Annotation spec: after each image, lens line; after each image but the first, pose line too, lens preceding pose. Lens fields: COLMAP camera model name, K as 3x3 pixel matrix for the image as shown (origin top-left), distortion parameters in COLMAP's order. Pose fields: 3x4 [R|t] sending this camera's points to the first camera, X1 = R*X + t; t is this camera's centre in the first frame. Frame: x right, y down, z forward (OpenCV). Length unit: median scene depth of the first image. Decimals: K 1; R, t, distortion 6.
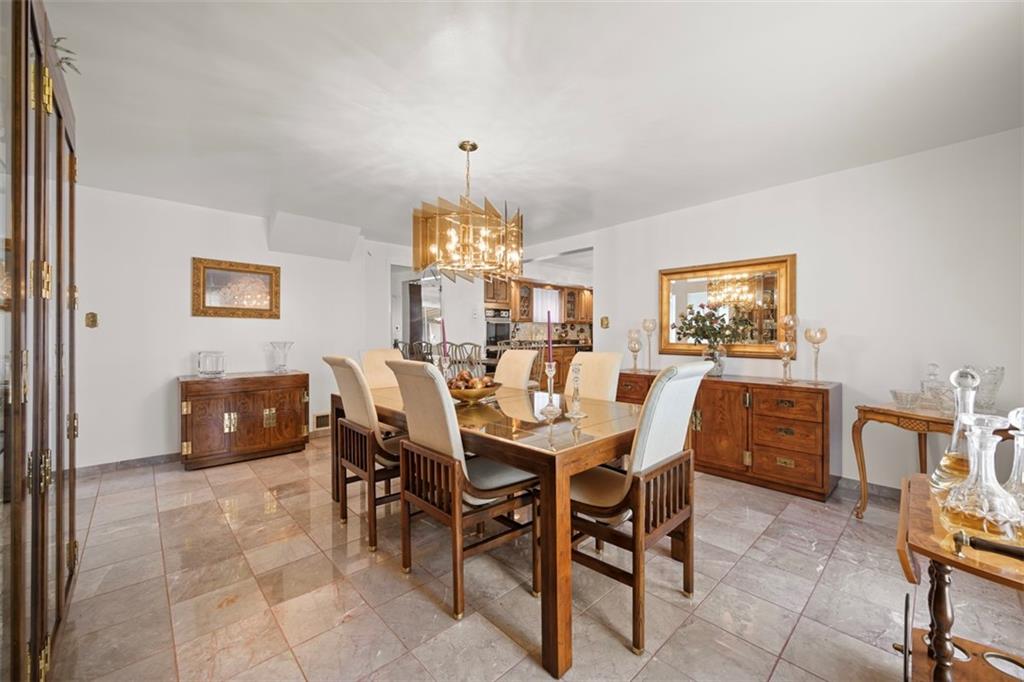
lens RADIAL K [[399.1, 0, 510.0], [0, 399.1, 333.9], [0, 0, 1]] dist [-0.003537, 0.000157]
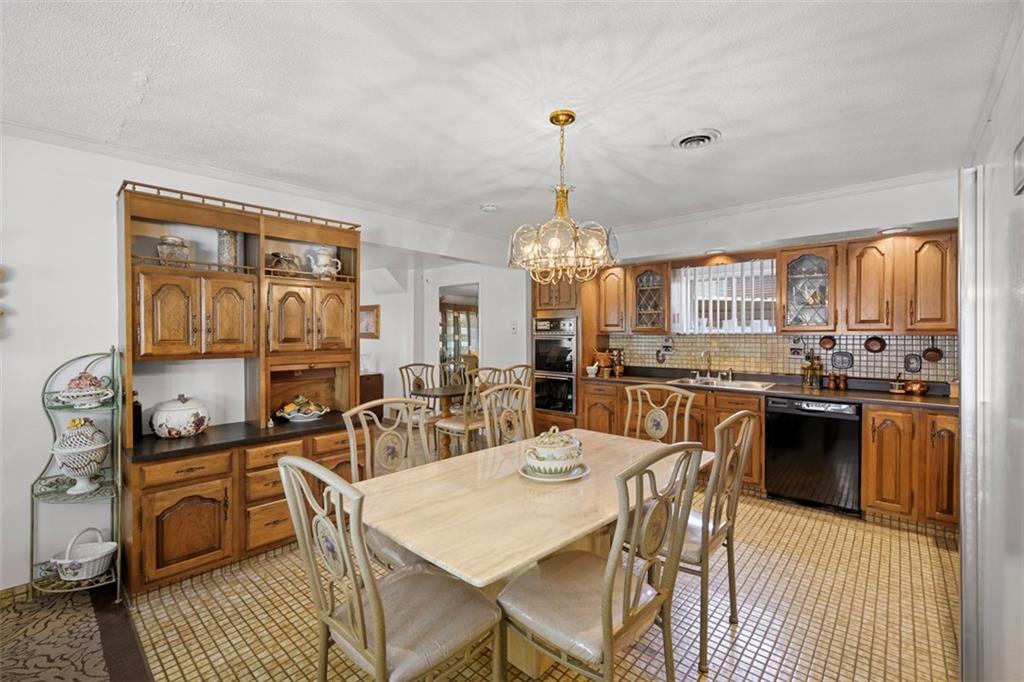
lens RADIAL K [[435.9, 0, 511.1], [0, 435.9, 335.6], [0, 0, 1]] dist [0.000213, 0.000017]
pose [[0.087842, 0.002167, -0.996132, 0.611250], [-0.002796, 0.999994, 0.001929, -0.028713], [0.996130, 0.002616, 0.087848, 0.723916]]
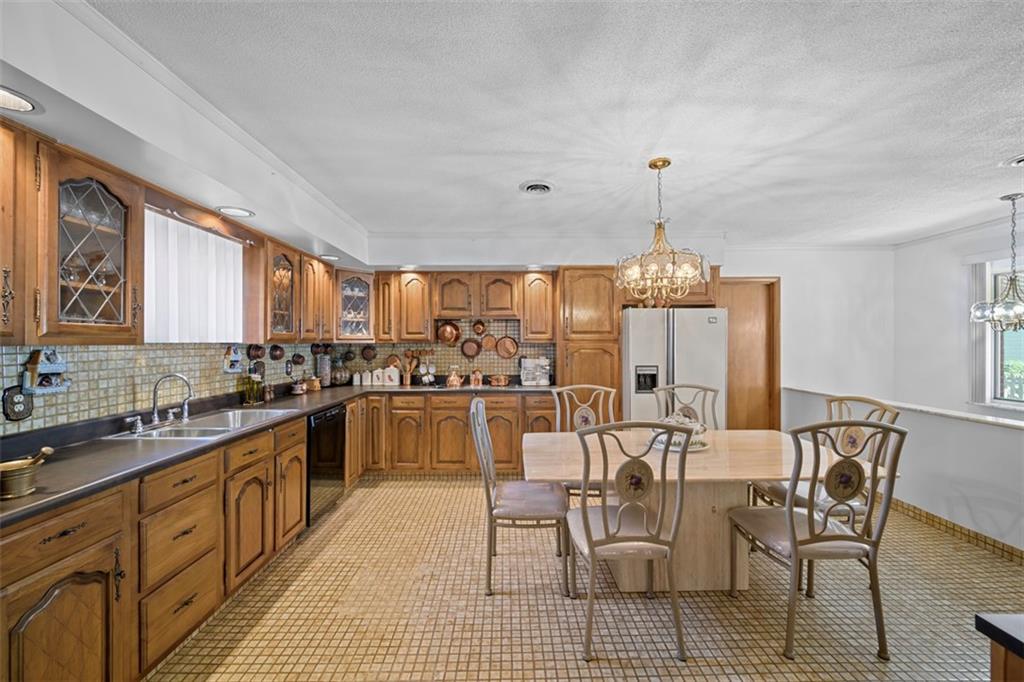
lens RADIAL K [[399.1, 0, 508.1], [0, 399.1, 344.6], [0, 0, 1]] dist [-0.003537, 0.000157]
pose [[0.683238, -0.008499, 0.730146, 0.031907], [0.008562, 0.999957, 0.003627, -0.027972], [-0.730145, 0.003773, 0.683282, 0.655391]]
